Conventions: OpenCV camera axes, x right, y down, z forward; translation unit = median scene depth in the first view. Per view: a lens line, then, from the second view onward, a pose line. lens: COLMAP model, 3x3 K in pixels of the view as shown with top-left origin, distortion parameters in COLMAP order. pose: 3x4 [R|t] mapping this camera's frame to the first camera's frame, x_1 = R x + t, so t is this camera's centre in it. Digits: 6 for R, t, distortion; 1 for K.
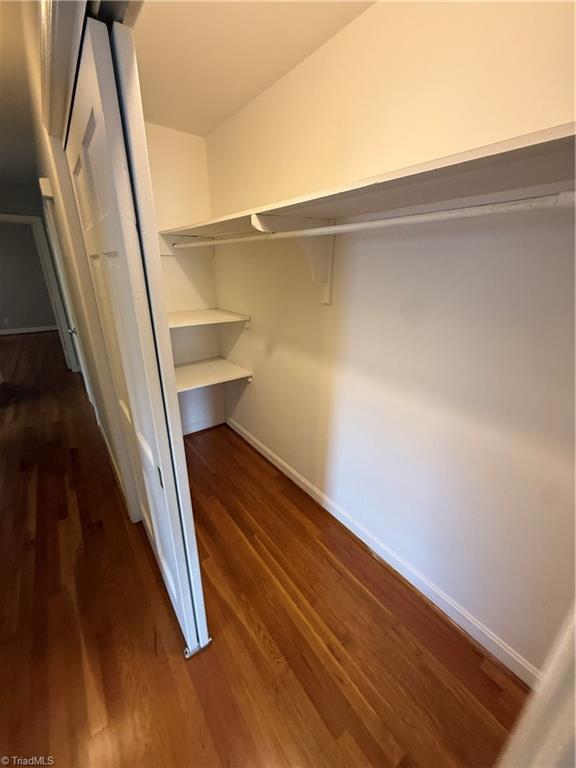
lens RADIAL K [[307.9, 0, 286.4], [0, 307.9, 381.5], [0, 0, 1]] dist [-0.003408, -0.000223]
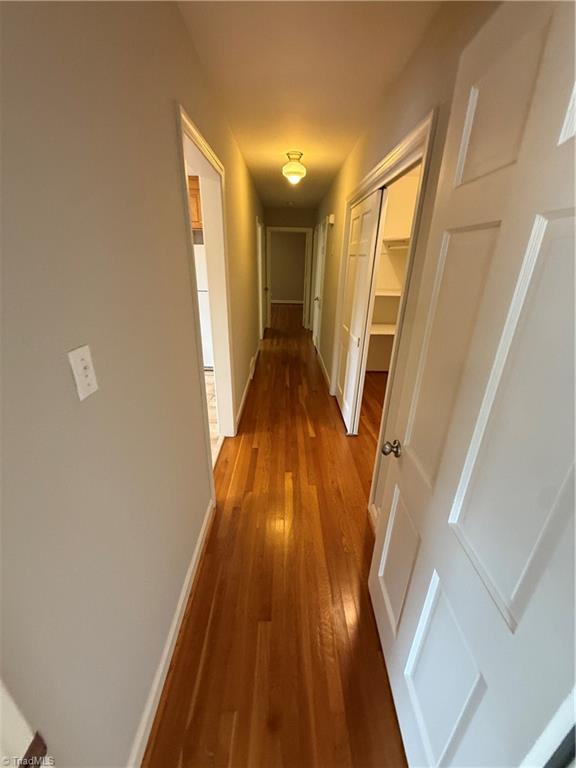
lens RADIAL K [[307.9, 0, 291.4], [0, 307.9, 383.8], [0, 0, 1]] dist [-0.003408, -0.000223]
pose [[0.816836, 0.236315, -0.526245, 0.310299], [-0.227467, 0.970273, 0.082637, 0.308023], [0.530130, 0.052202, 0.846308, -0.803066]]
